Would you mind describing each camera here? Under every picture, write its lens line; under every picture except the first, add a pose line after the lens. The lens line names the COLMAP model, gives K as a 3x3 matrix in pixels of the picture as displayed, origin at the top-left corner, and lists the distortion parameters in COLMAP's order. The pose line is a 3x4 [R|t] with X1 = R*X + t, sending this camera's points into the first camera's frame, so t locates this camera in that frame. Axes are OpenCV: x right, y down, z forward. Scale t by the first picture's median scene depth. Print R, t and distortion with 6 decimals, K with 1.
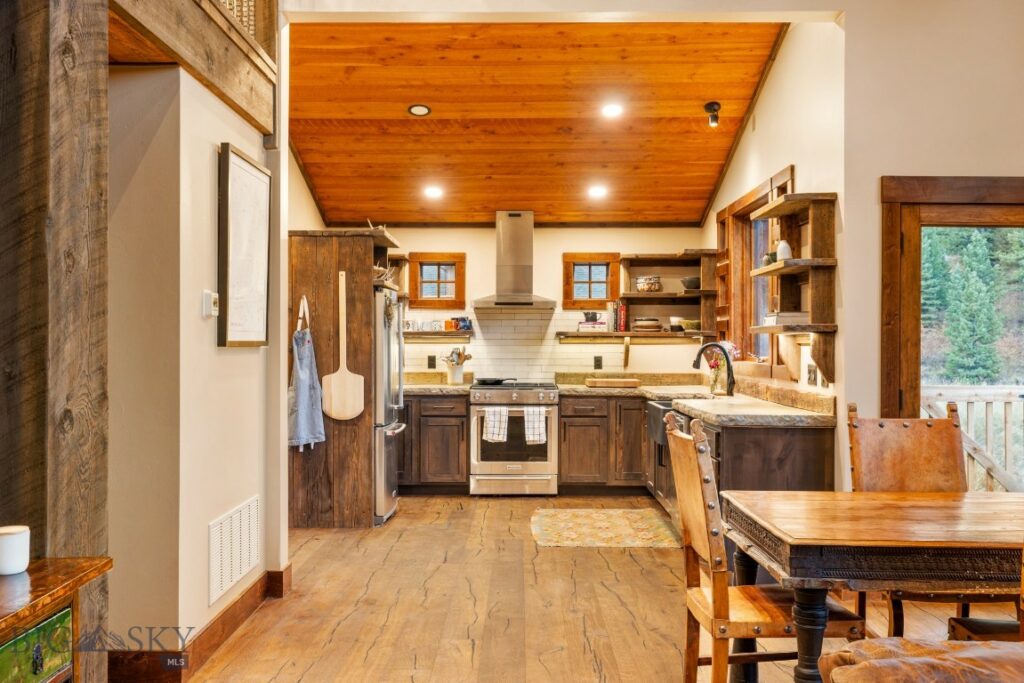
lens RADIAL K [[987.1, 0, 511.1], [0, 987.1, 352.2], [0, 0, 1]] dist [0.010700, -0.006966]
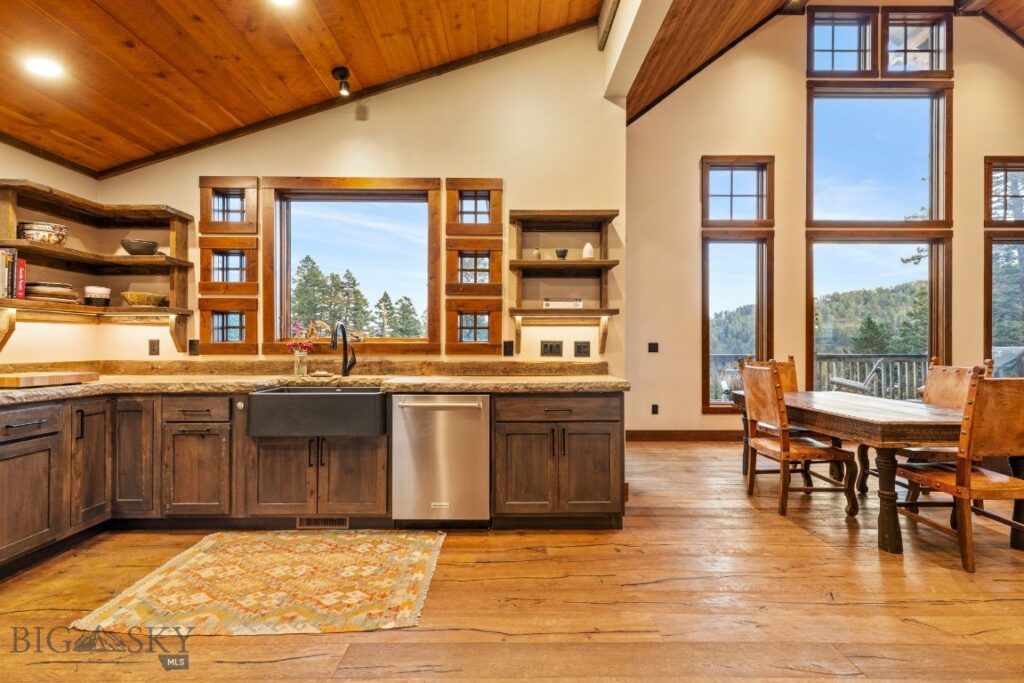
lens RADIAL K [[466.0, 0, 513.9], [0, 466.0, 342.7], [0, 0, 1]] dist [0.004485, 0.000675]
pose [[-0.023135, 0.001949, 0.999730, -0.211576], [0.009585, 0.999953, -0.001728, 0.011613], [-0.999686, 0.009543, -0.023153, 0.721157]]
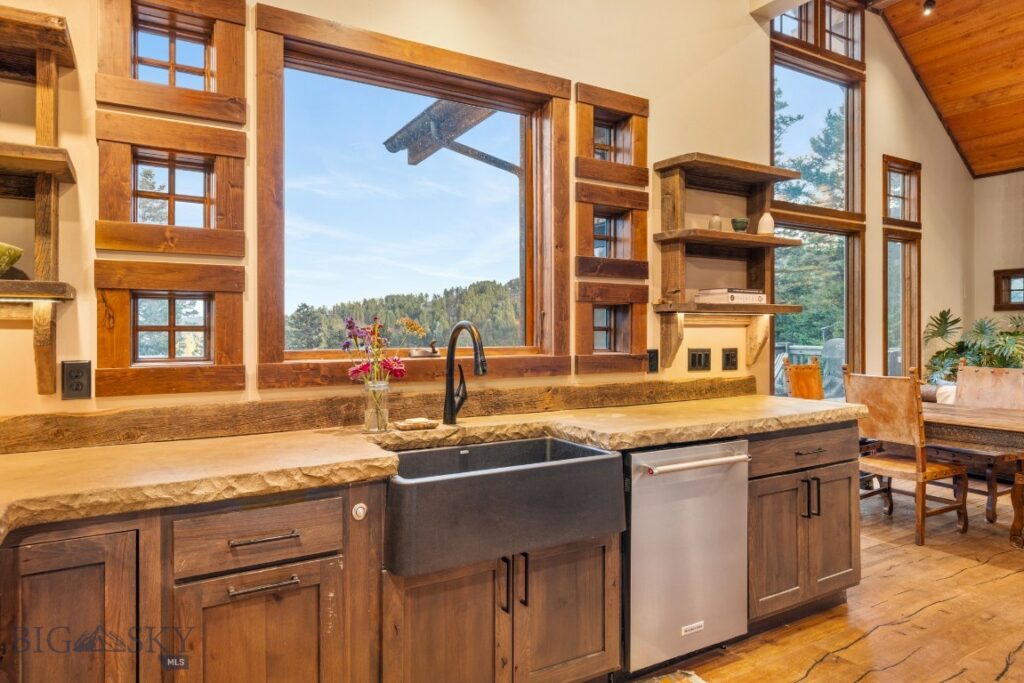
lens RADIAL K [[644.8, 0, 514.2], [0, 644.8, 328.2], [0, 0, 1]] dist [0.000584, -0.000107]
pose [[-0.526128, 0.001544, 0.850404, -0.070300], [0.009803, 0.999943, 0.004249, -0.005986], [-0.850349, 0.010572, -0.526113, 0.987413]]
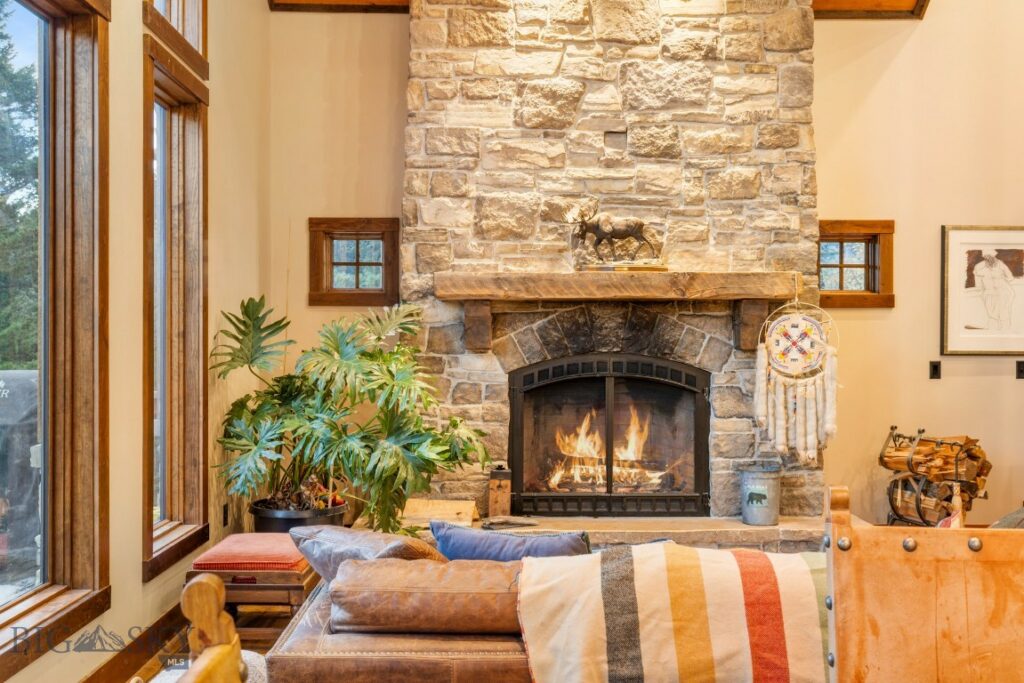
lens RADIAL K [[987.1, 0, 511.1], [0, 987.1, 352.2], [0, 0, 1]] dist [0.010700, -0.006966]
pose [[-0.999553, -0.002956, -0.029766, 0.291345], [-0.003563, 0.999786, 0.020369, -0.002303], [0.029699, 0.020466, -0.999349, 0.505633]]
